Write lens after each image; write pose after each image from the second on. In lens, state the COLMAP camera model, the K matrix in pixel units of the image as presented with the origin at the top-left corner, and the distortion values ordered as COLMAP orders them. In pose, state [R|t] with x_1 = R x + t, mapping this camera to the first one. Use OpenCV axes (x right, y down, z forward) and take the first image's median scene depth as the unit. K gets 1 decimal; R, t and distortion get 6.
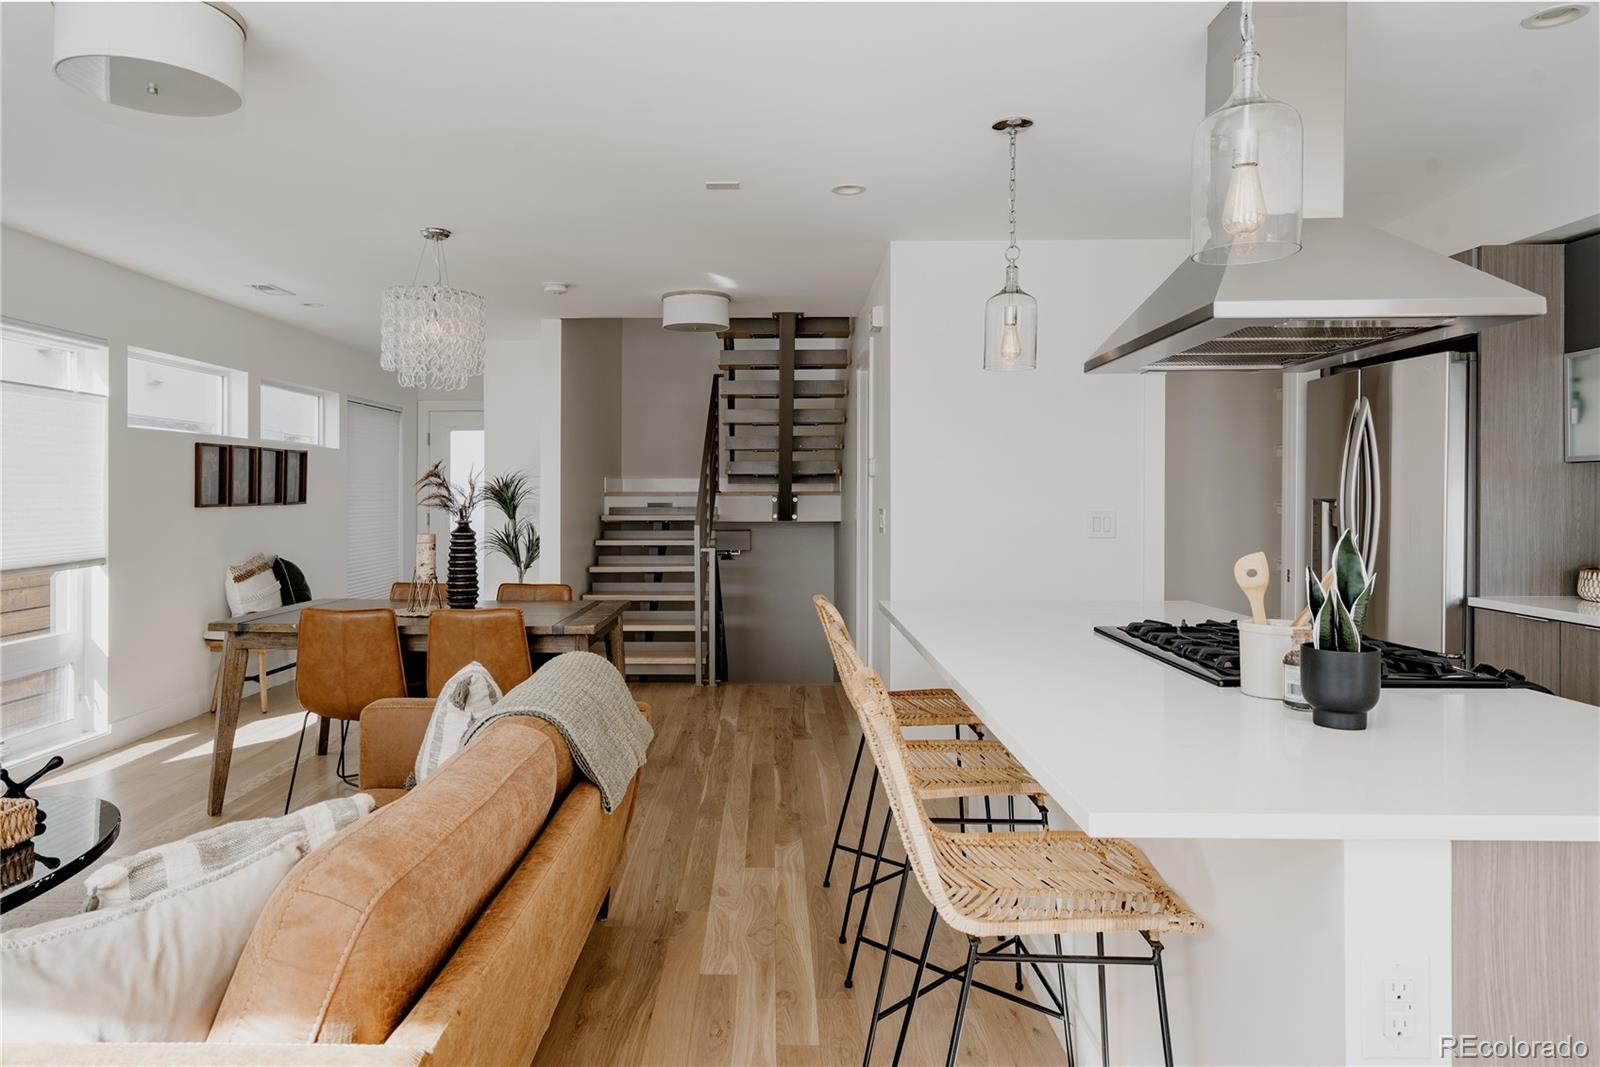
lens RADIAL K [[1035.8, 0, 747.6], [0, 1035.8, 501.5], [0, 0, 1]] dist [0.024445, -0.001507]
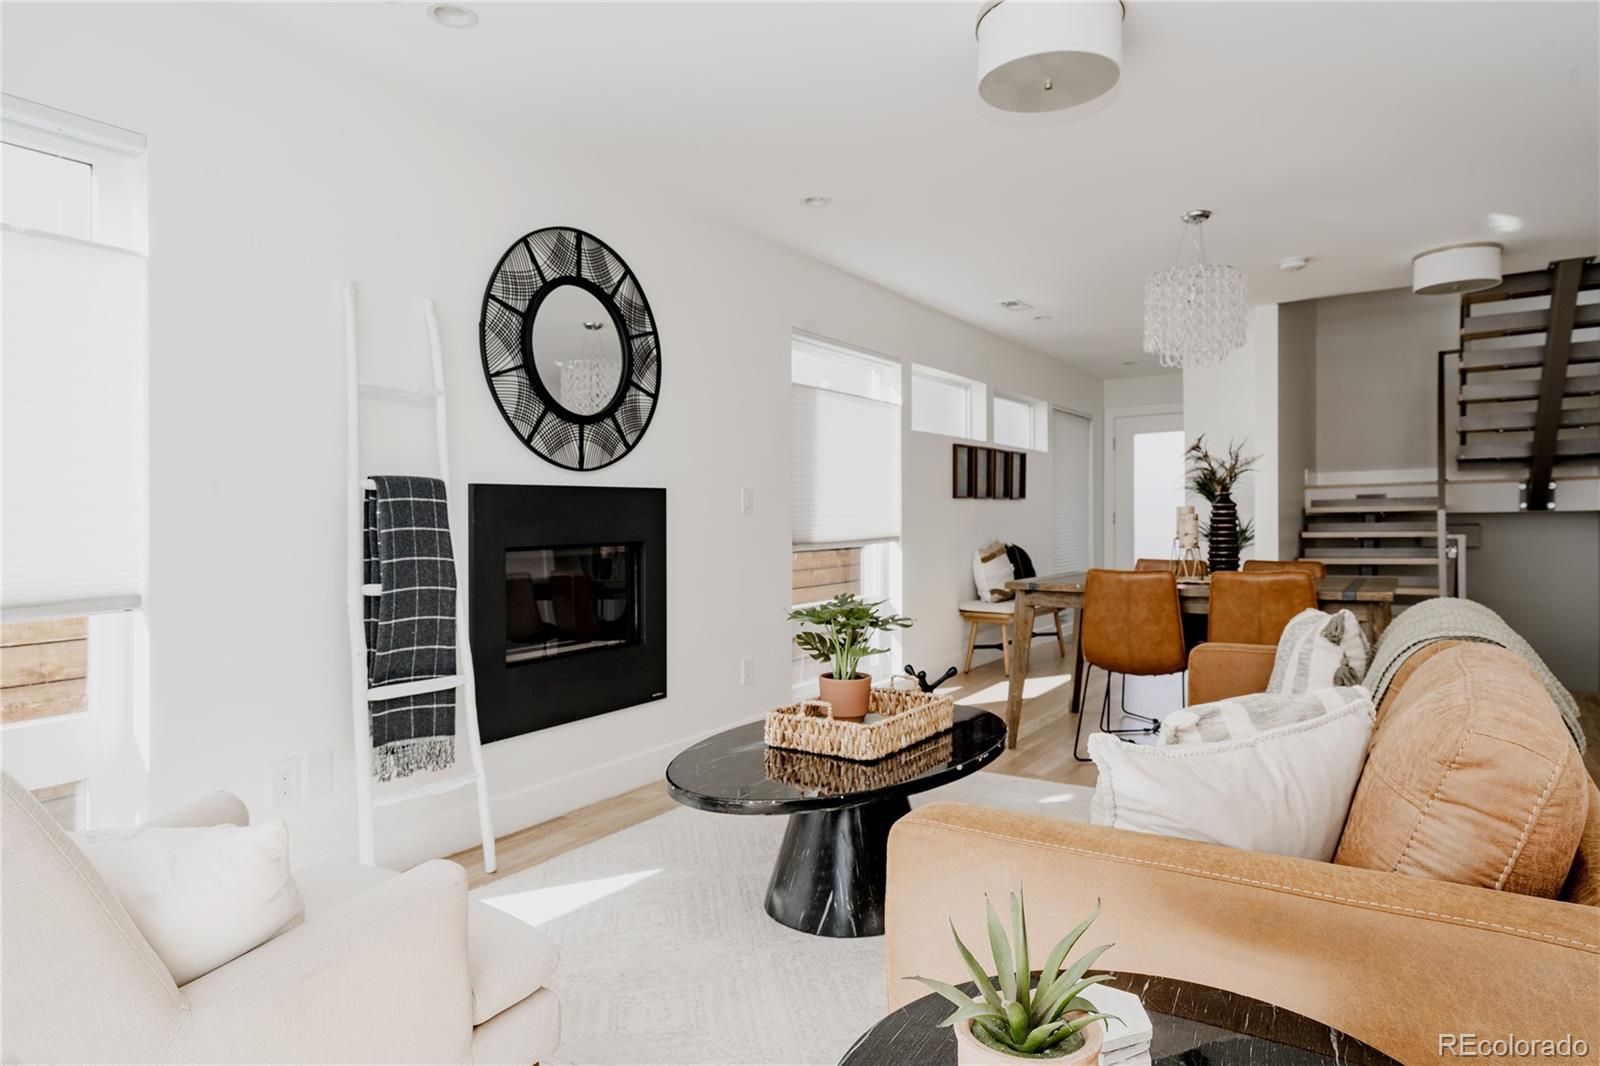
lens RADIAL K [[958.1, 0, 840.4], [0, 958.1, 530.2], [0, 0, 1]] dist [0.032232, 0.001513]
pose [[0.869577, -0.009625, -0.493704, -0.116068], [0.013035, 0.999909, 0.003465, 0.041223], [0.493626, -0.009449, 0.869623, -0.015764]]
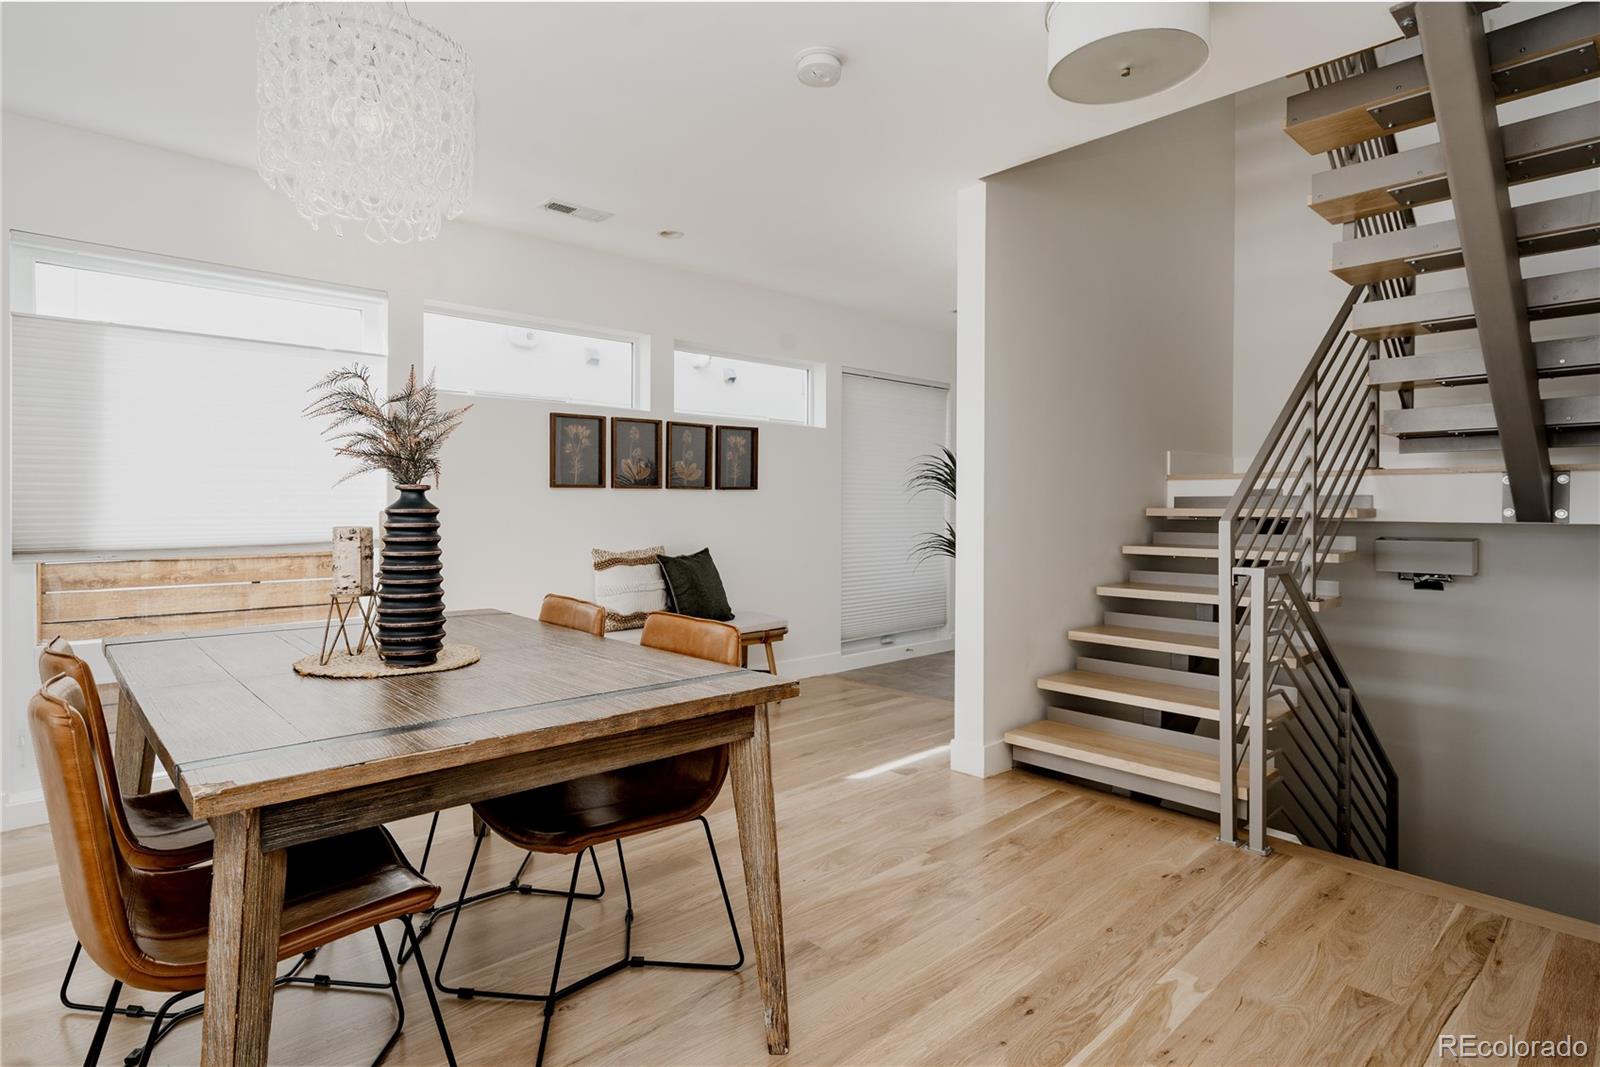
lens RADIAL K [[837.2, 0, 783.1], [0, 837.2, 501.7], [0, 0, 1]] dist [0.001287, 0.001228]
pose [[0.700275, -0.001772, -0.713871, 0.119414], [-0.006682, 0.999937, -0.009037, 0.025092], [0.713842, 0.011098, 0.700219, 0.730289]]
